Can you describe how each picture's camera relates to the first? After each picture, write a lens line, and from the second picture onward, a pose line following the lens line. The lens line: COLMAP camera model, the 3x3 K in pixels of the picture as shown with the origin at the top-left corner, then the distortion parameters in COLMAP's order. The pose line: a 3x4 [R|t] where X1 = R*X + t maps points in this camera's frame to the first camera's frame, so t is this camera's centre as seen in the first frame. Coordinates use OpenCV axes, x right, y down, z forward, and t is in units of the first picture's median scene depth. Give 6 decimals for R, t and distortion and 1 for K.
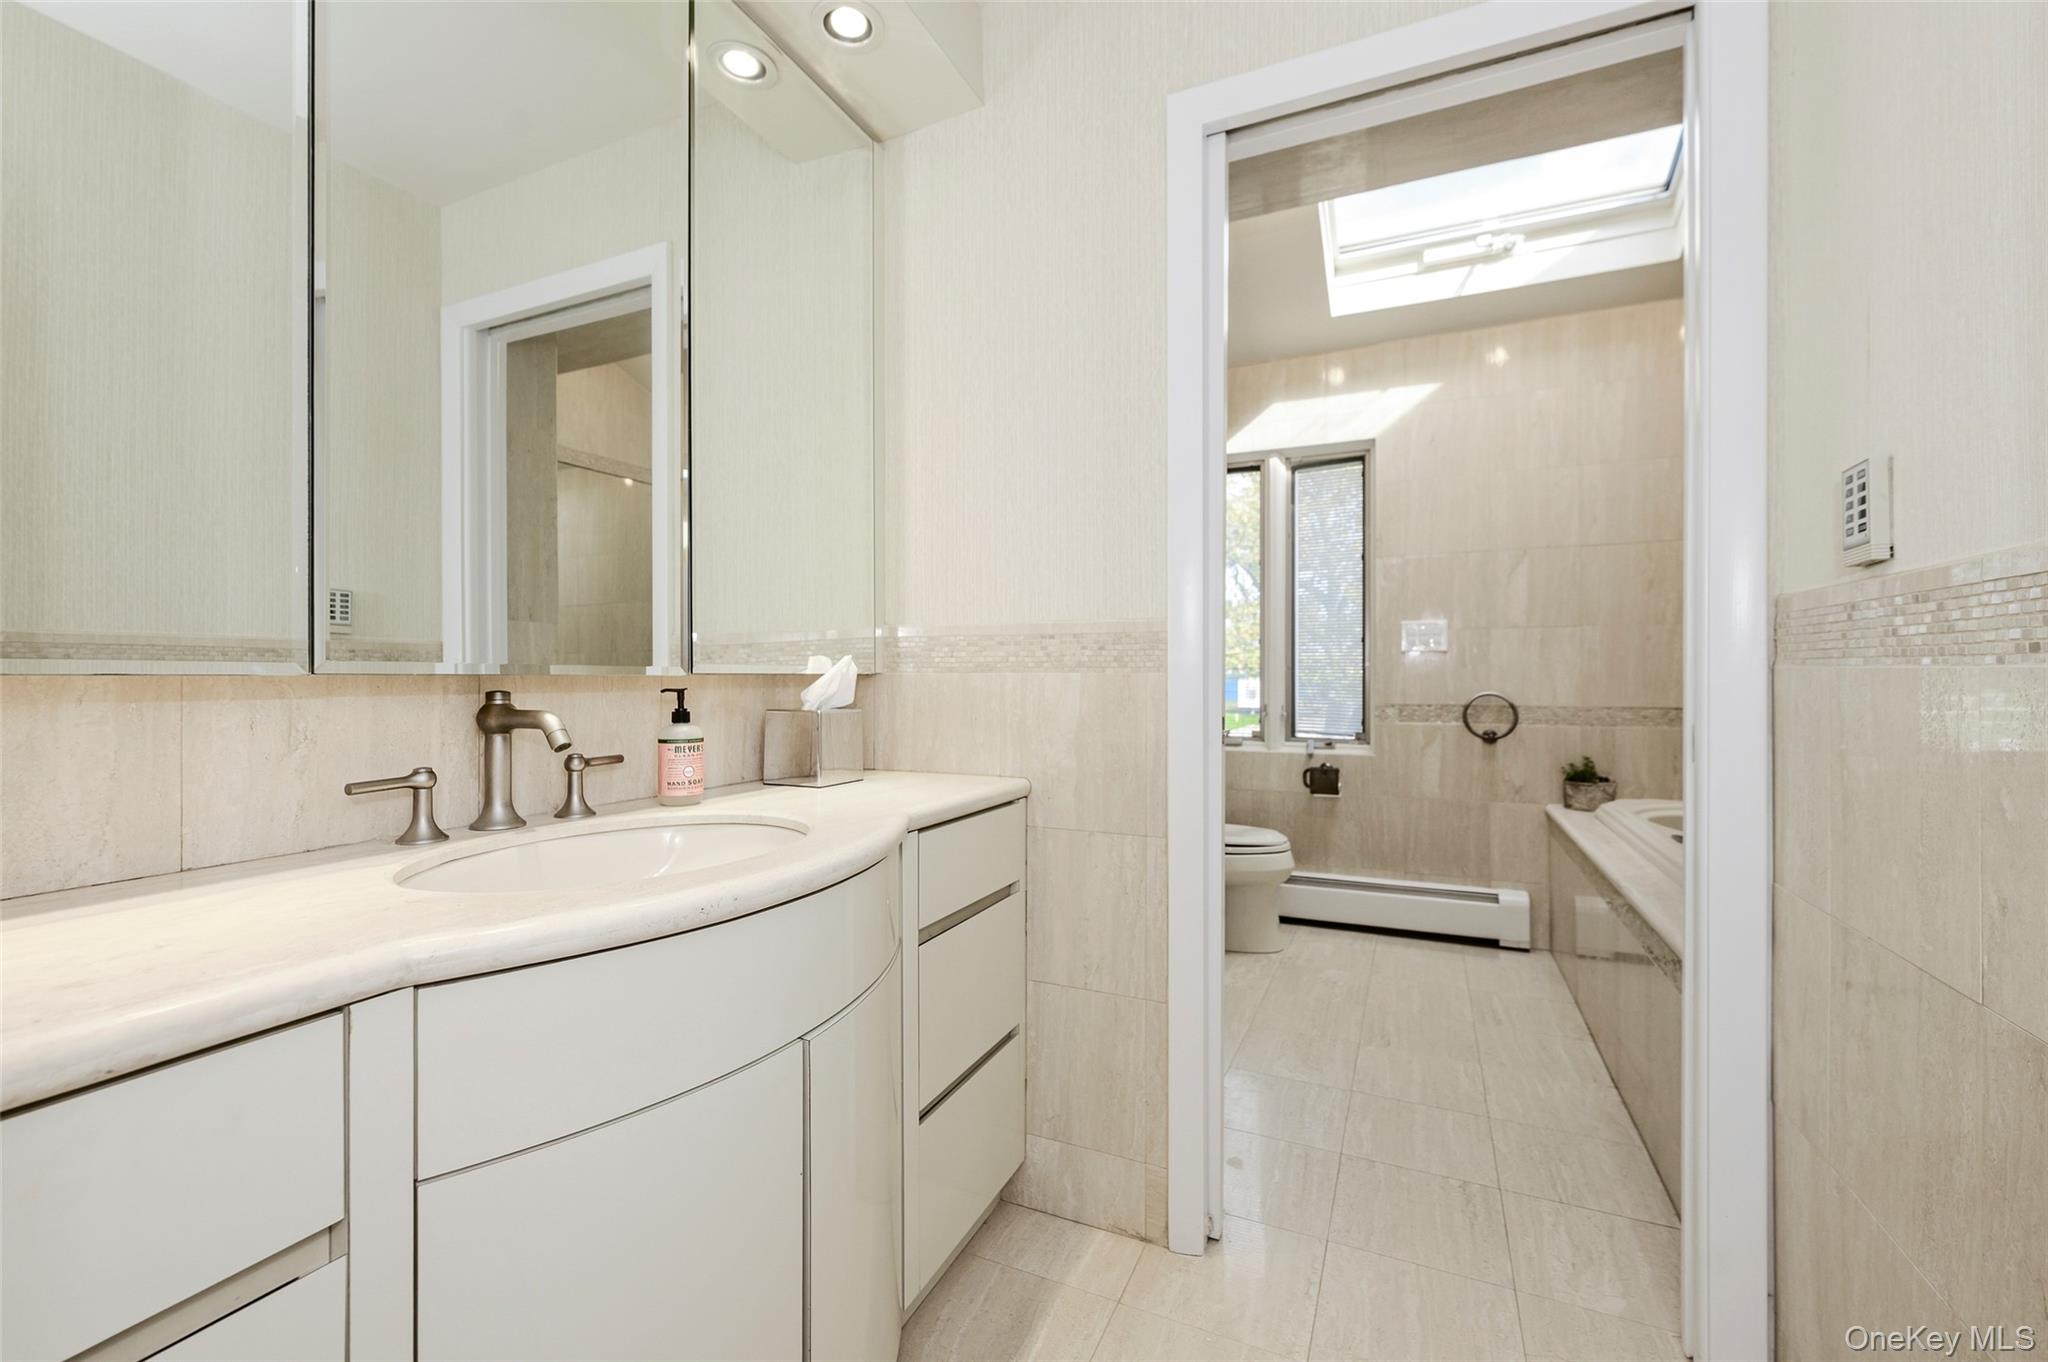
lens RADIAL K [[875.1, 0, 1022.6], [0, 875.1, 678.3], [0, 0, 1]] dist [-0.001951, 0.000344]
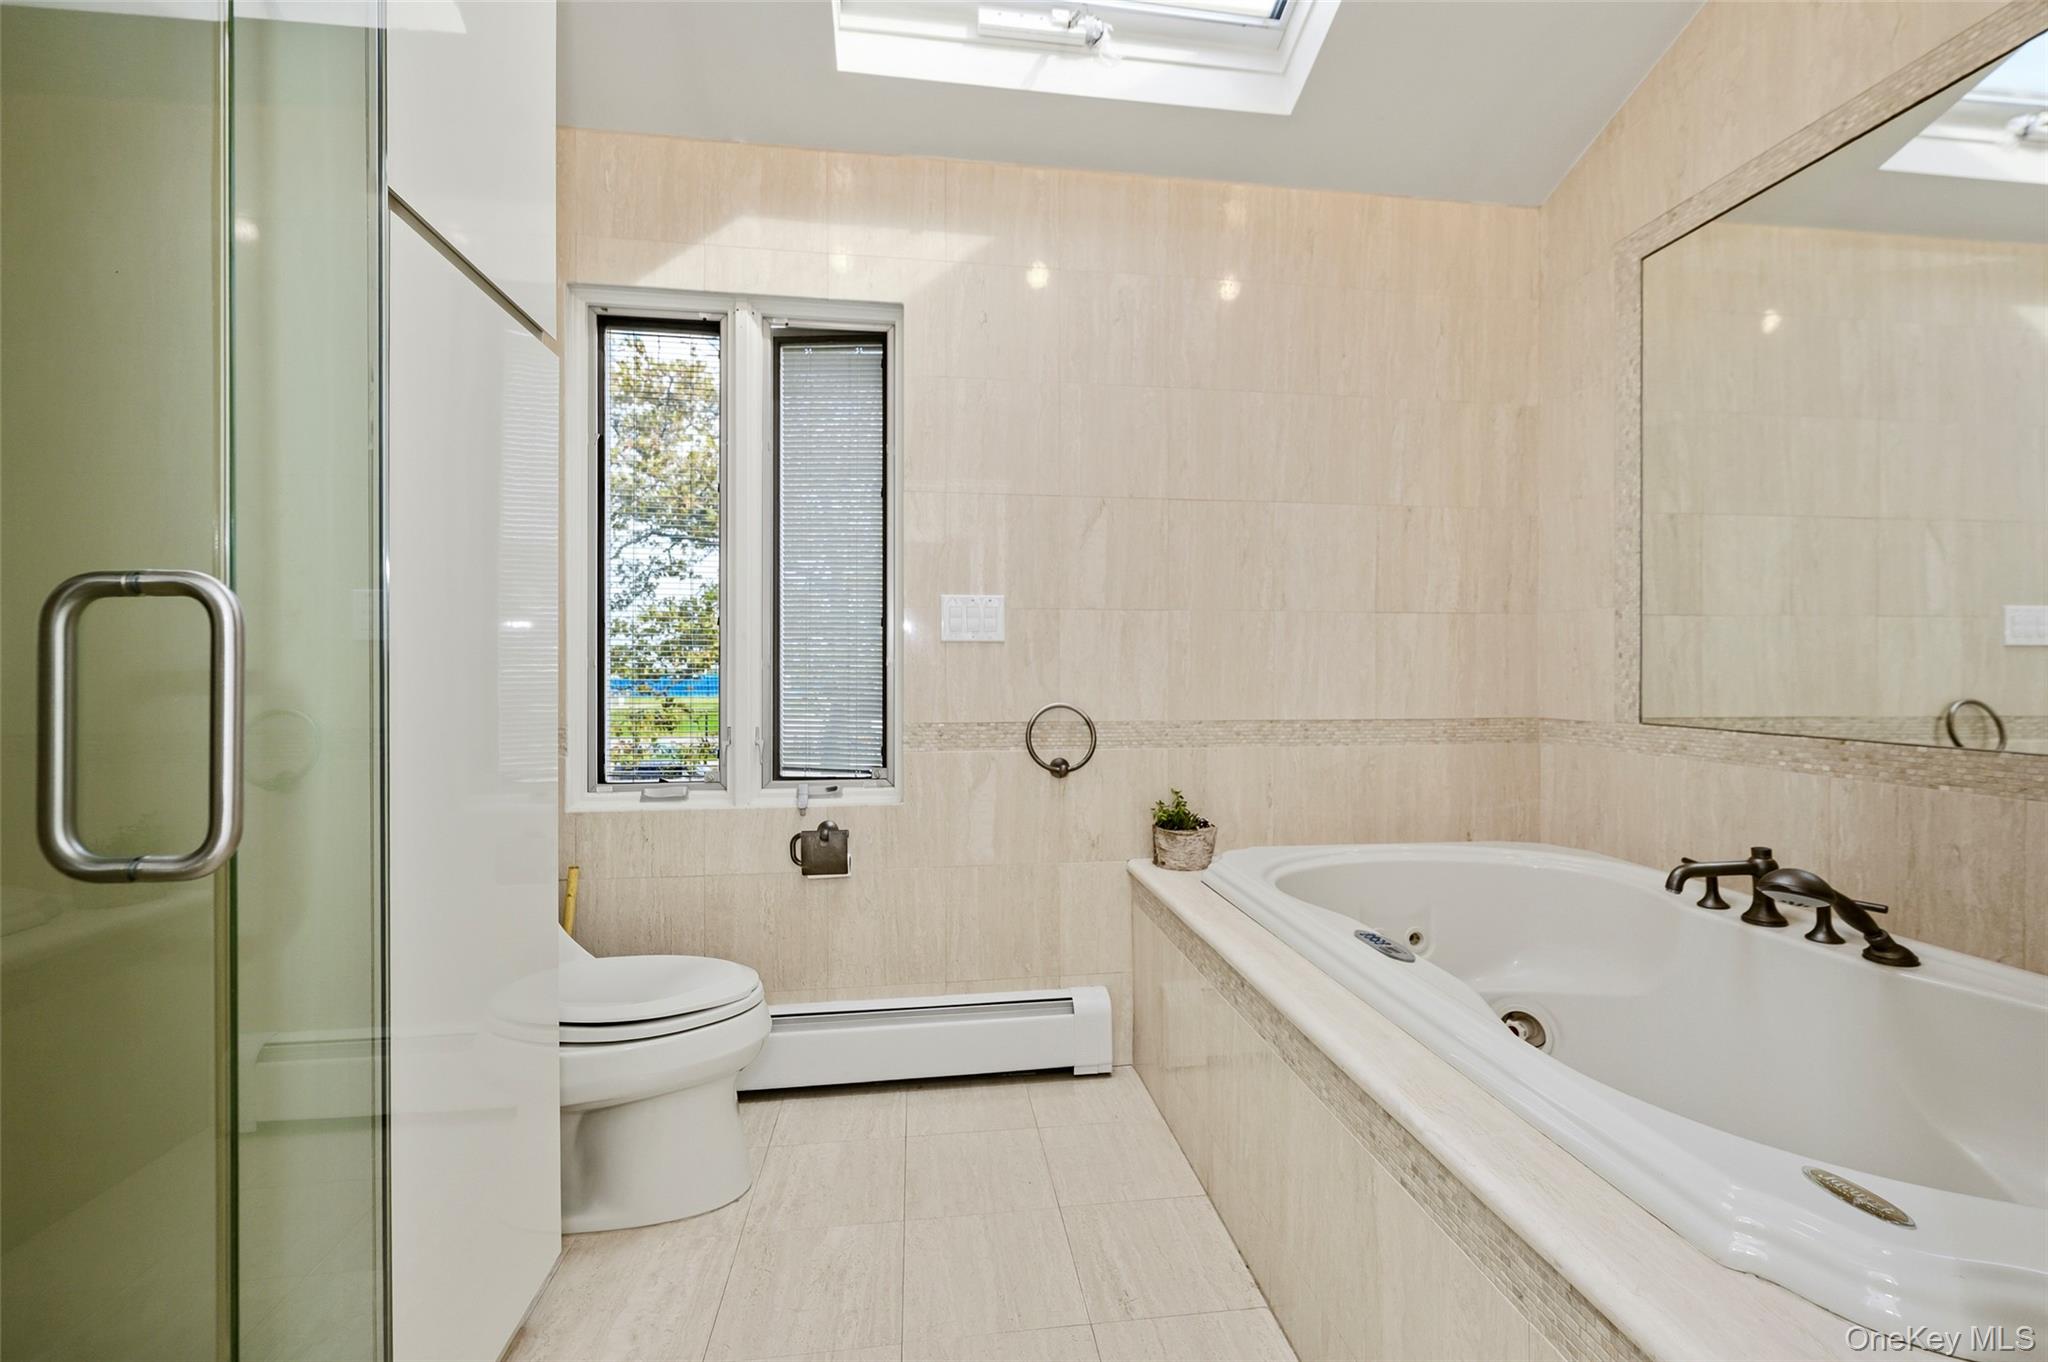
lens RADIAL K [[875.1, 0, 1028.3], [0, 875.1, 673.2], [0, 0, 1]] dist [-0.001951, 0.000344]
pose [[0.848934, 0.000047, 0.528500, 0.152075], [-0.000176, 1.000000, 0.000195, -0.007181], [-0.528500, -0.000259, 0.848933, 0.433285]]
